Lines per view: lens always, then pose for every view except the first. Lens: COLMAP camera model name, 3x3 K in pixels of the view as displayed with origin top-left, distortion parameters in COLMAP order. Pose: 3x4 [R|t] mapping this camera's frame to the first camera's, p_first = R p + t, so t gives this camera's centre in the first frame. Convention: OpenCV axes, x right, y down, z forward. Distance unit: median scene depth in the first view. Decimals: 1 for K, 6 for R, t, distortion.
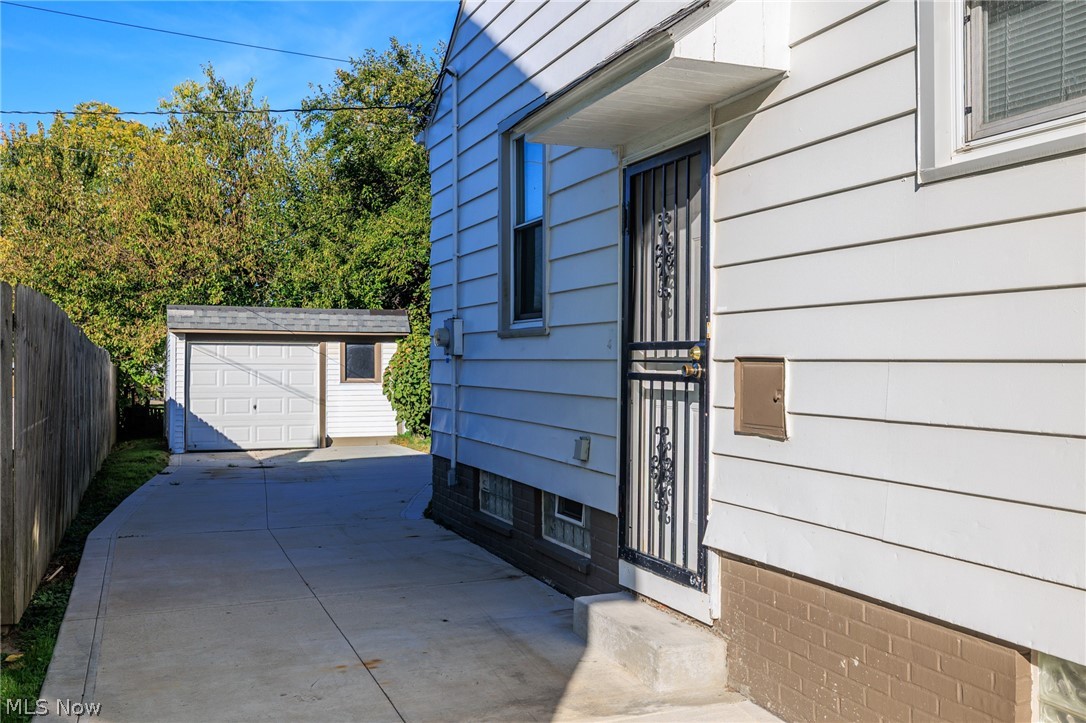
lens RADIAL K [[1046.0, 0, 543.4], [0, 1046.0, 358.6], [0, 0, 1]] dist [0.011120, 0.000000]
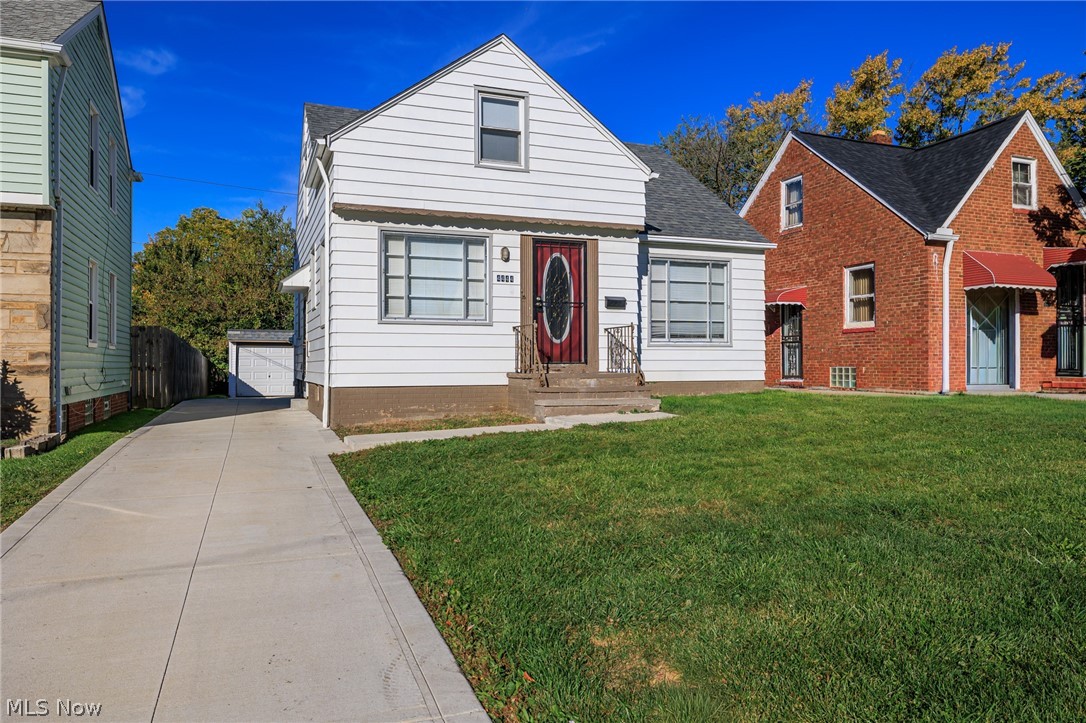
lens RADIAL K [[745.6, 0, 542.1], [0, 745.6, 363.0], [0, 0, 1]] dist [-0.004360, -0.001234]
pose [[0.999912, -0.004088, 0.012630, 0.257018], [0.004110, 0.999990, -0.001722, 0.022772], [-0.012623, 0.001773, 0.999919, -0.520599]]
